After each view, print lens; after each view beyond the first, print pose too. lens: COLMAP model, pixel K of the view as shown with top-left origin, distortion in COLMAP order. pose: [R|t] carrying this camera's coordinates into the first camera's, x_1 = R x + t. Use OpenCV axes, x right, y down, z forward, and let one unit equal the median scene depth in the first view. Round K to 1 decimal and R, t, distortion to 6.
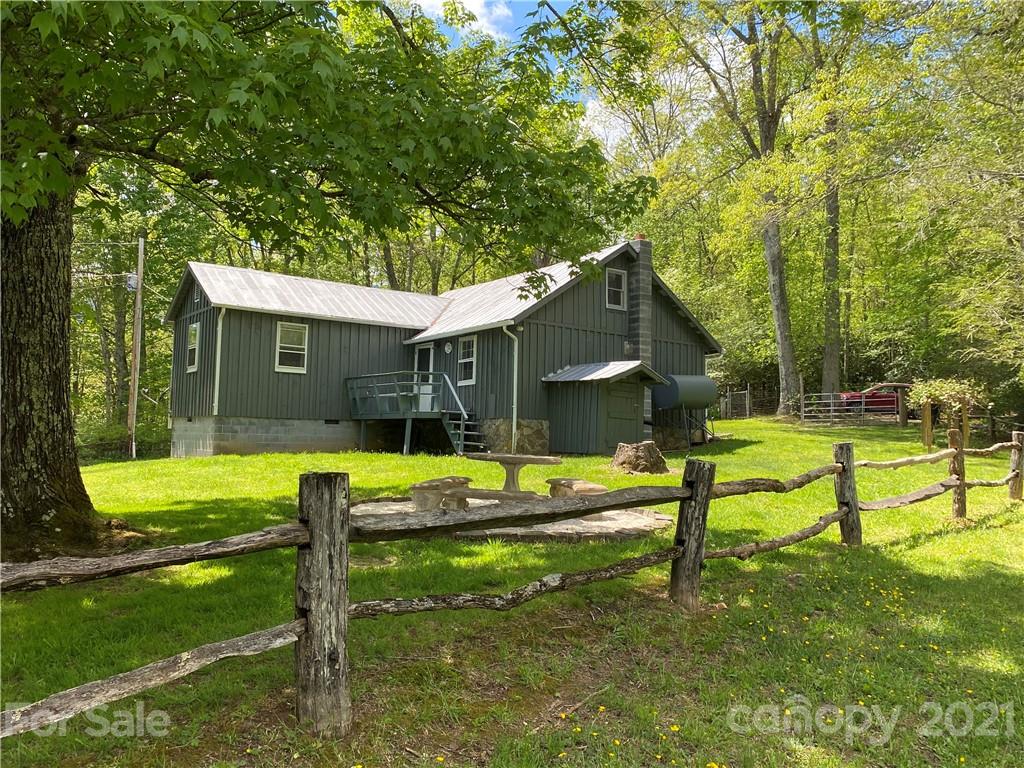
lens RADIAL K [[860.4, 0, 514.1], [0, 860.4, 386.5], [0, 0, 1]] dist [0.074425, 0.005178]
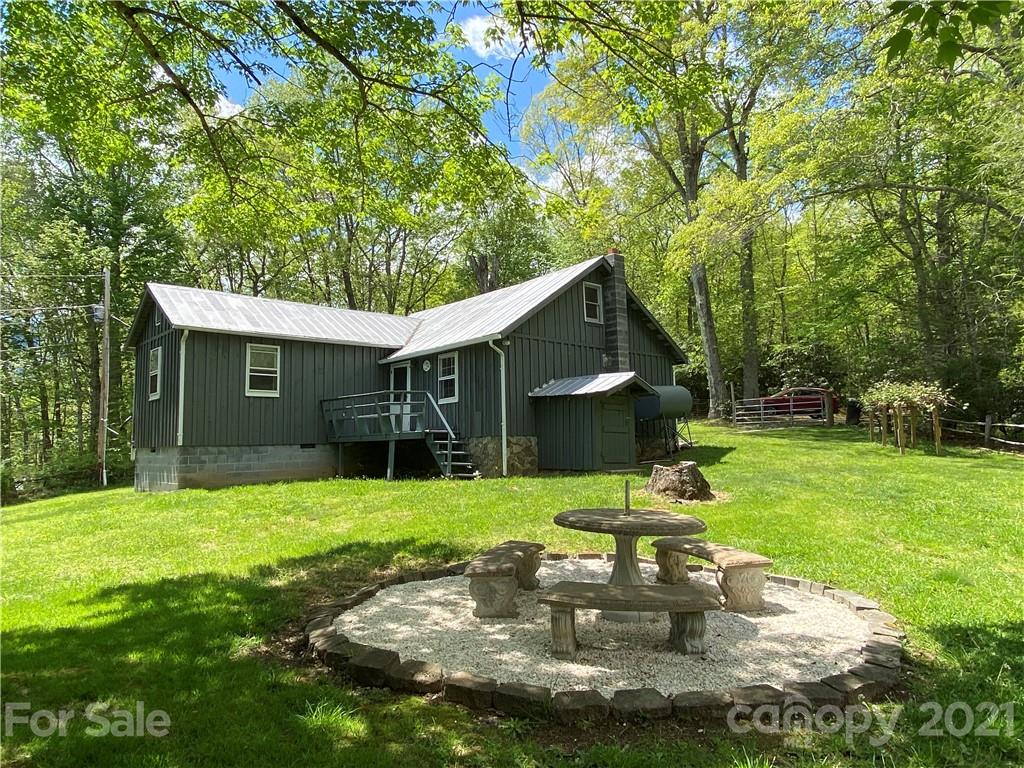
lens RADIAL K [[668.3, 0, 507.7], [0, 668.3, 385.7], [0, 0, 1]] dist [0.040380, -0.002795]
pose [[0.994434, -0.032699, 0.100158, -0.063418], [0.034676, 0.999235, -0.018066, -0.005360], [-0.099491, 0.021439, 0.994807, 0.236286]]
